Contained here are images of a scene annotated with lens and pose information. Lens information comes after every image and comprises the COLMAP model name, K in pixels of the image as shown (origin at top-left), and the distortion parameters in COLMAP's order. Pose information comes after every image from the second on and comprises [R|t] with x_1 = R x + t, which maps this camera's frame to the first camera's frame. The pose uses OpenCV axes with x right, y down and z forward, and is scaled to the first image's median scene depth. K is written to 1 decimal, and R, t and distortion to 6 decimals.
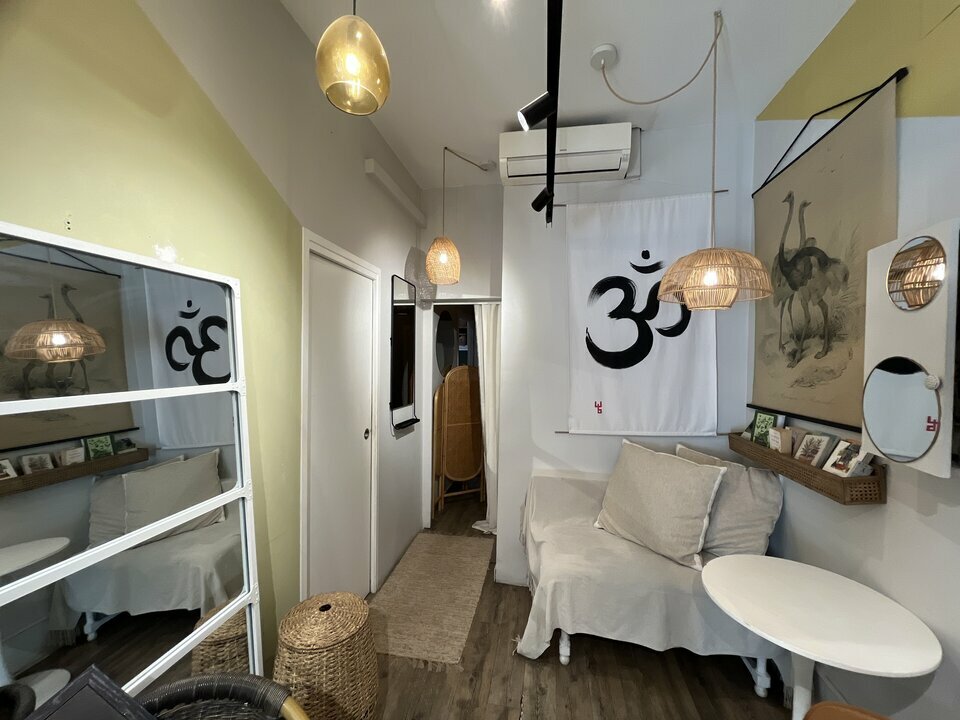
lens RADIAL K [[386.4, 0, 478.1], [0, 386.4, 364.3], [0, 0, 1]] dist [0.000146, -0.000332]
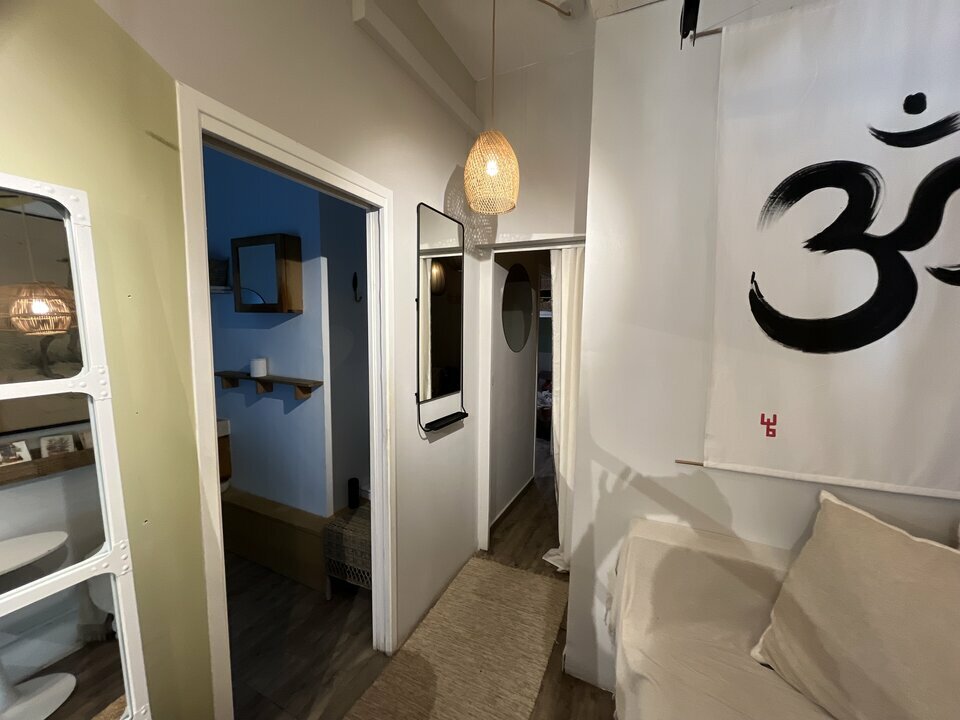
lens RADIAL K [[386.4, 0, 480.2], [0, 386.4, 368.8], [0, 0, 1]] dist [0.000146, -0.000332]
pose [[0.969741, 0.025334, -0.242817, 0.055516], [-0.001009, 0.995009, 0.099783, -0.017665], [0.244133, -0.096519, 0.964927, 0.402922]]
